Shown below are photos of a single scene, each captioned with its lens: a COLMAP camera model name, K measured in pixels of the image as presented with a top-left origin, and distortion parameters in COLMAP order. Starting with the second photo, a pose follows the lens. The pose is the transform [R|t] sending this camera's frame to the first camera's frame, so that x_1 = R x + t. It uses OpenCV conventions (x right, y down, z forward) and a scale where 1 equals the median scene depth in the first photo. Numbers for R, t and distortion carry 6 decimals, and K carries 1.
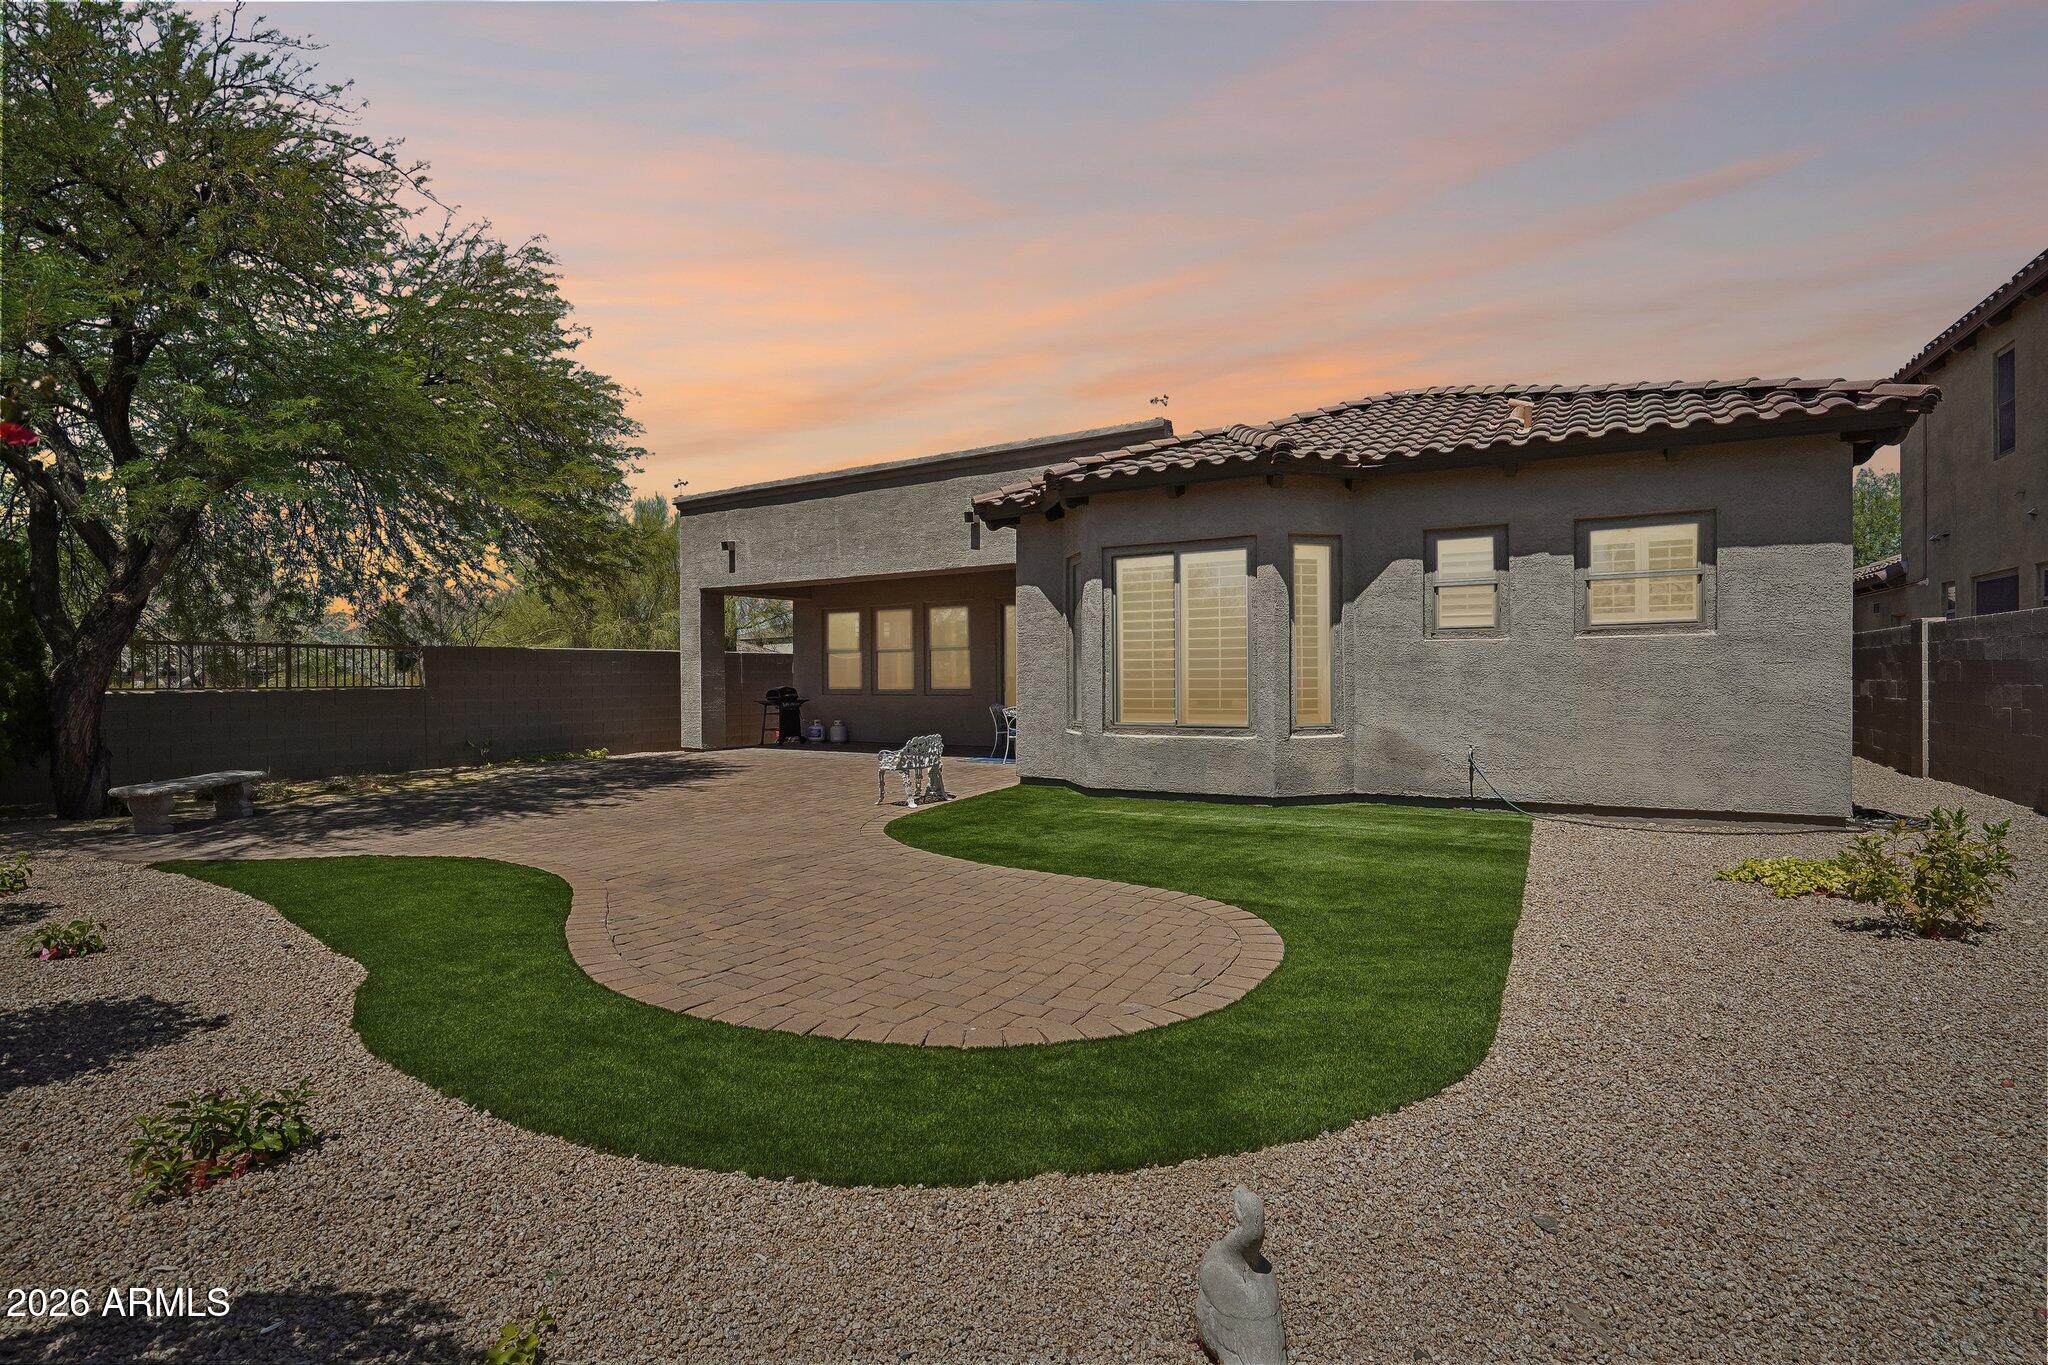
lens RADIAL K [[952.0, 0, 1017.6], [0, 952.0, 676.6], [0, 0, 1]] dist [-0.048892, 0.018954]
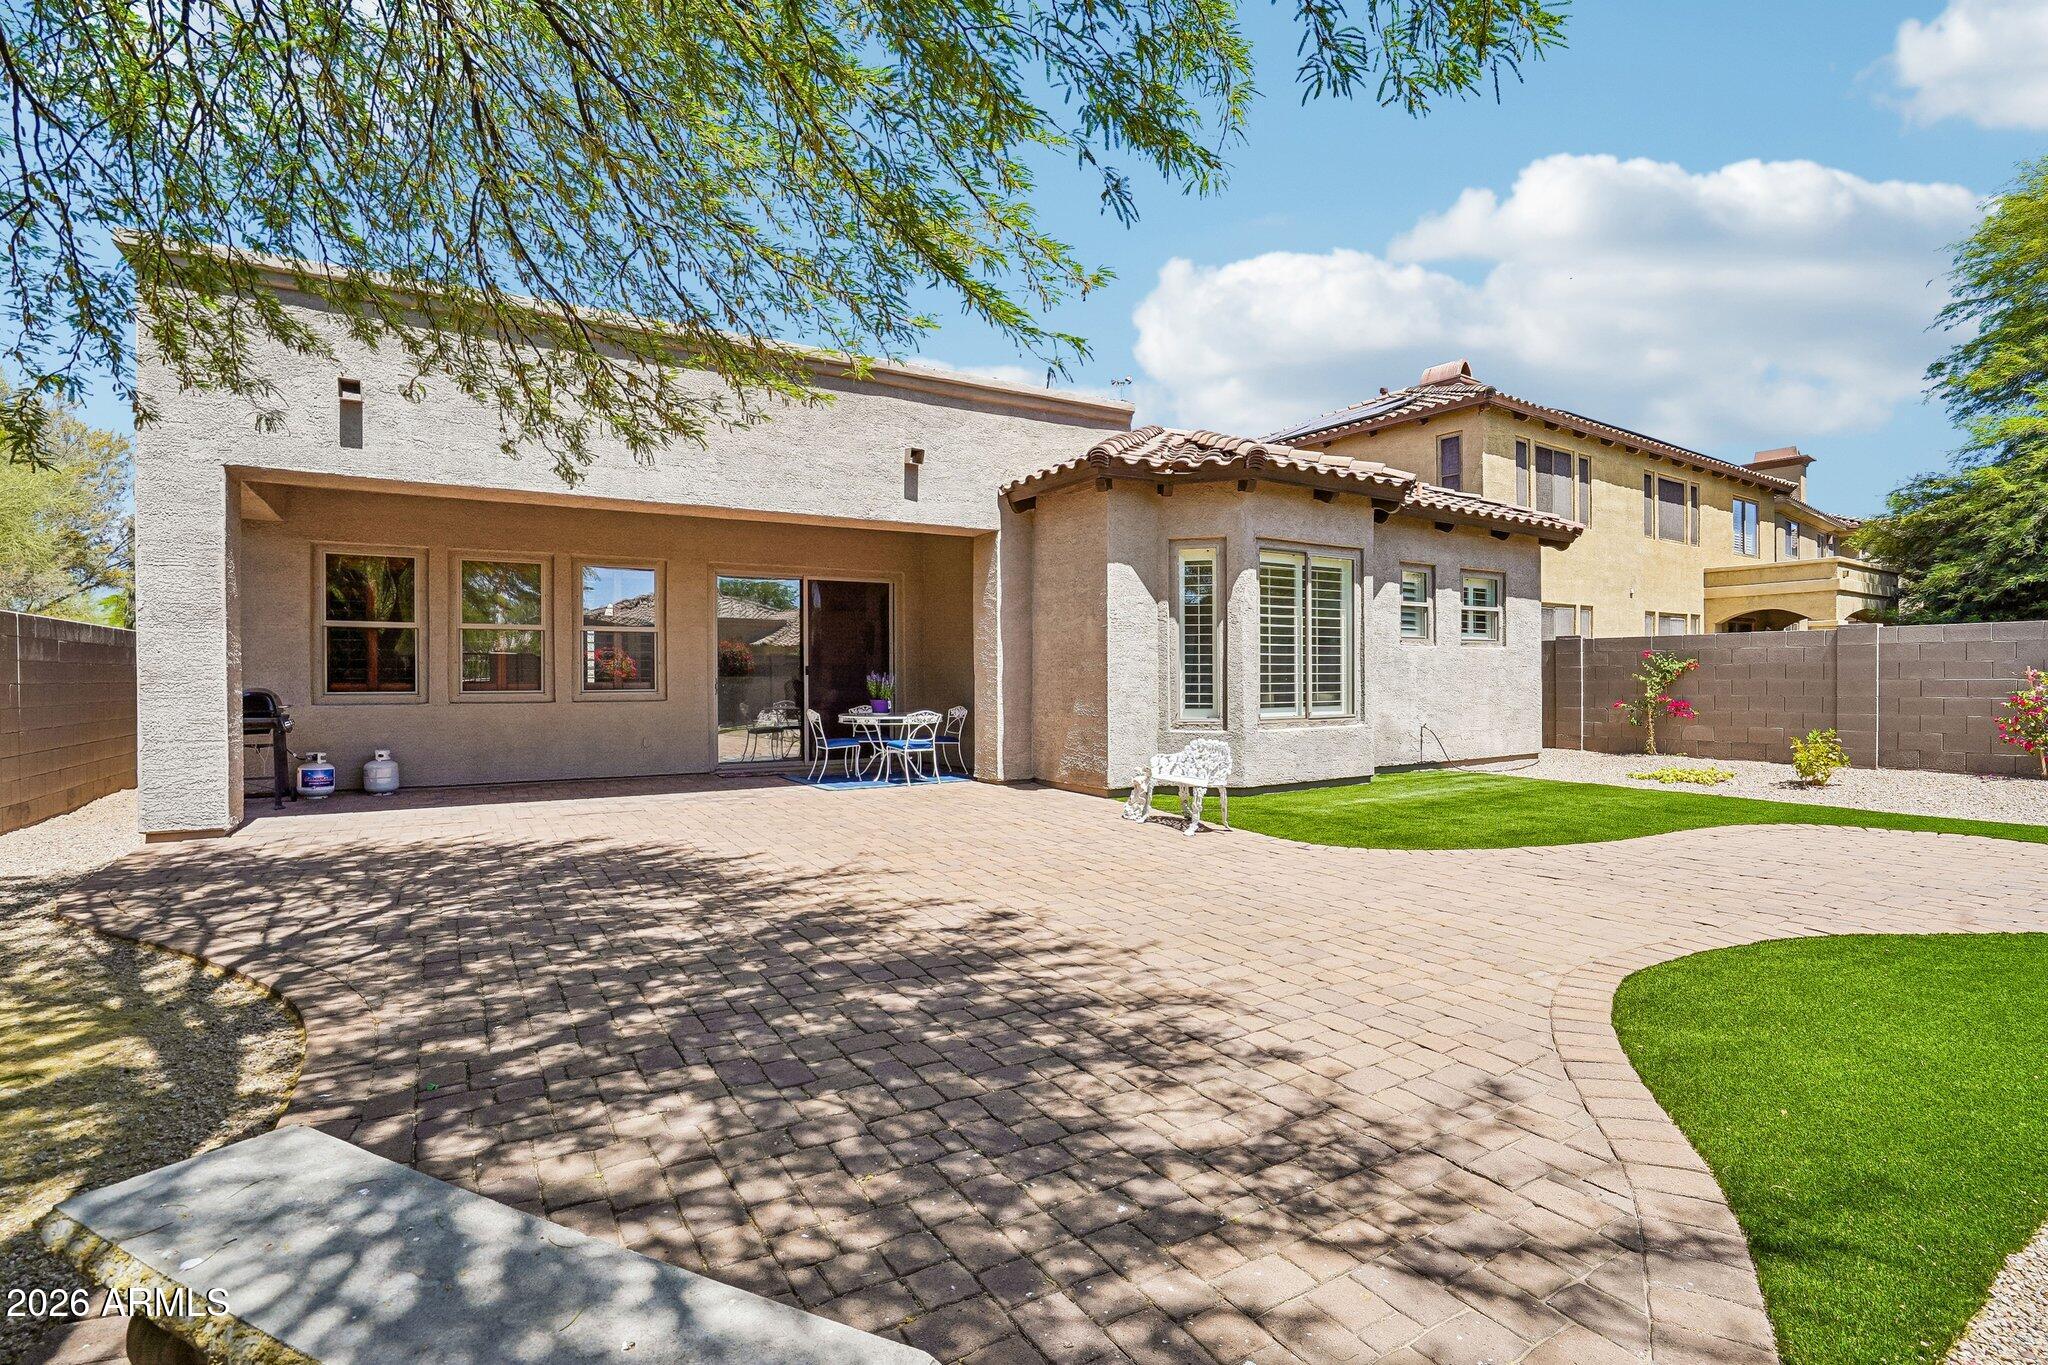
lens RADIAL K [[952.0, 0, 1017.6], [0, 952.0, 676.6], [0, 0, 1]] dist [-0.048892, 0.018954]
pose [[0.450394, 0.010876, 0.892764, -0.565583], [0.000431, 0.999923, -0.012398, 0.011642], [-0.892830, 0.005969, 0.450354, 0.493703]]
